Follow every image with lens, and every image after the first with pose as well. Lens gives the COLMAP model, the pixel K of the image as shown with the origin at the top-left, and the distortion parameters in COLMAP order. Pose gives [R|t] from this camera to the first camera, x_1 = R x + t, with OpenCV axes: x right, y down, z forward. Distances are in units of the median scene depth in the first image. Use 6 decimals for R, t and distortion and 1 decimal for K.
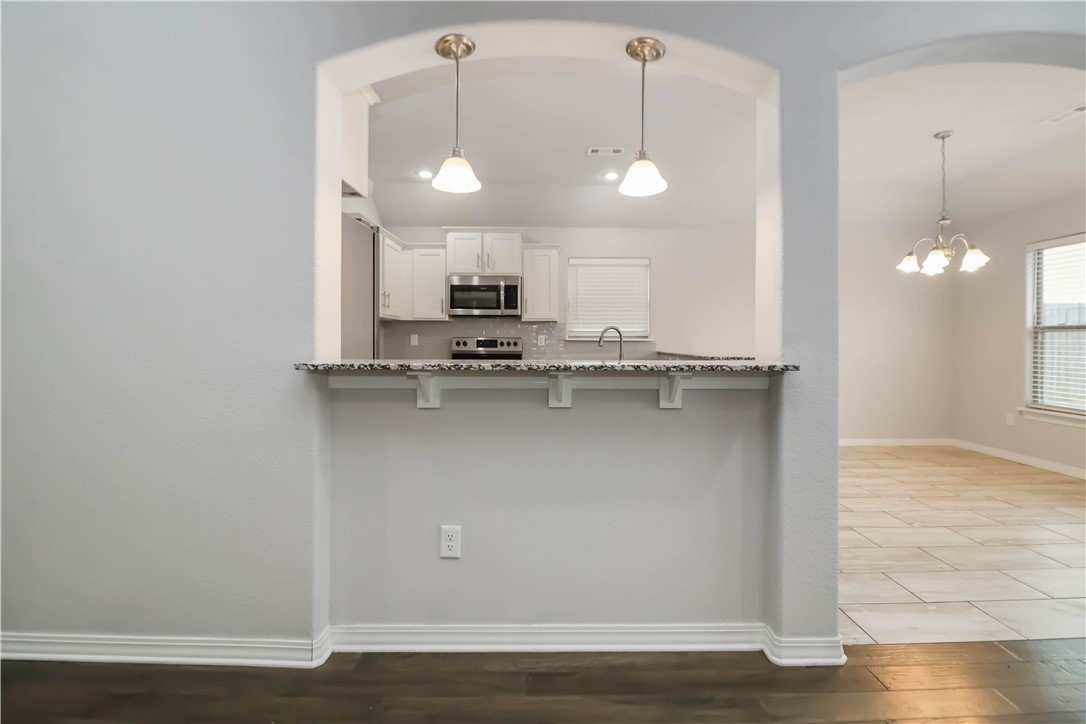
lens RADIAL K [[507.6, 0, 556.5], [0, 507.6, 342.9], [0, 0, 1]] dist [-0.021132, 0.000409]
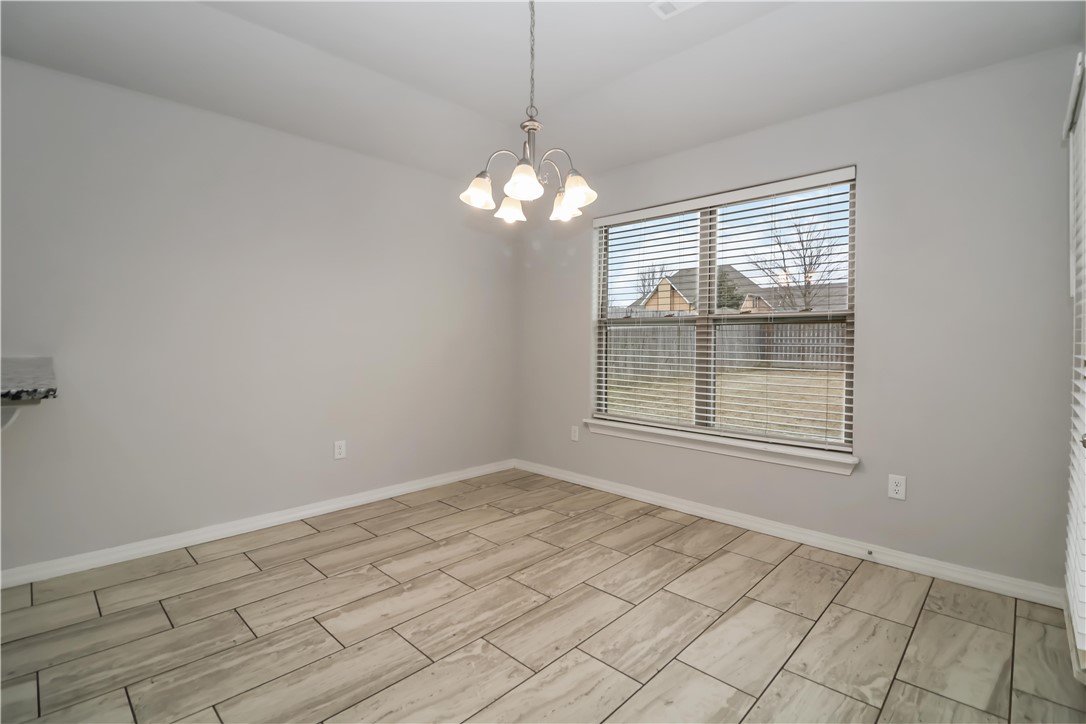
lens RADIAL K [[502.5, 0, 558.4], [0, 502.5, 351.1], [0, 0, 1]] dist [0.001352, -0.014903]
pose [[0.690611, -0.007134, 0.723192, 0.309059], [-0.006600, 0.999848, 0.016166, 0.005648], [-0.723197, -0.015938, 0.690458, 0.472775]]
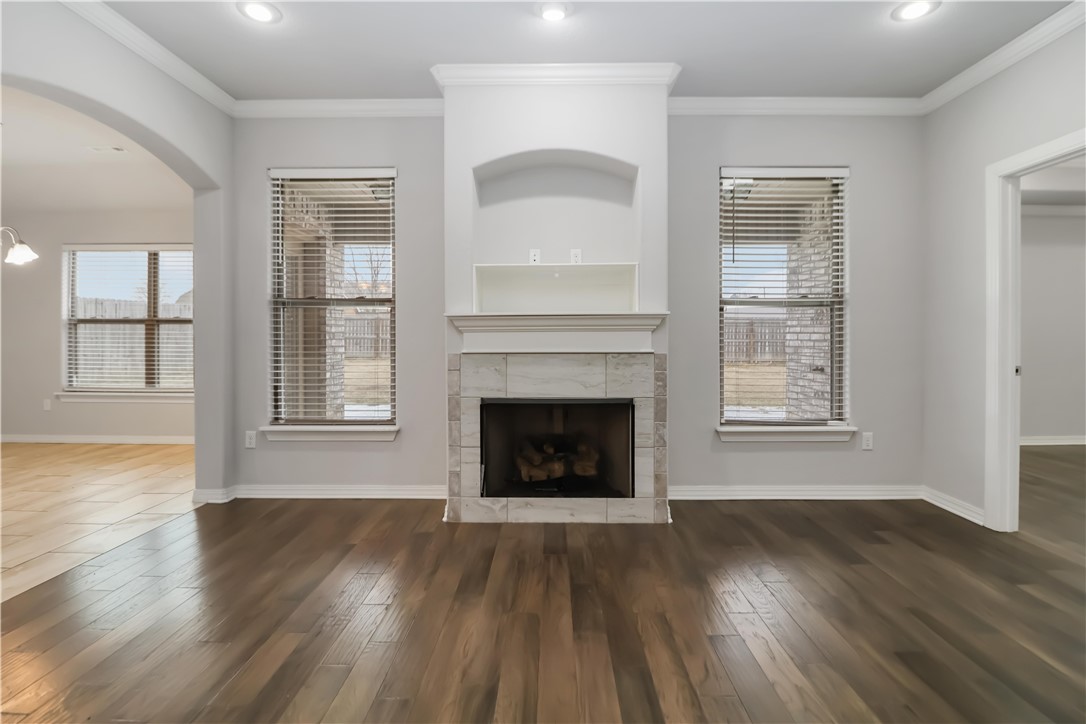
lens RADIAL K [[512.4, 0, 548.0], [0, 512.4, 340.8], [0, 0, 1]] dist [-0.003989, -0.001840]
pose [[0.018271, -0.014205, 0.999732, -0.170210], [0.000096, 0.999899, 0.014205, 0.000627], [-0.999833, -0.000164, 0.018271, -0.100106]]
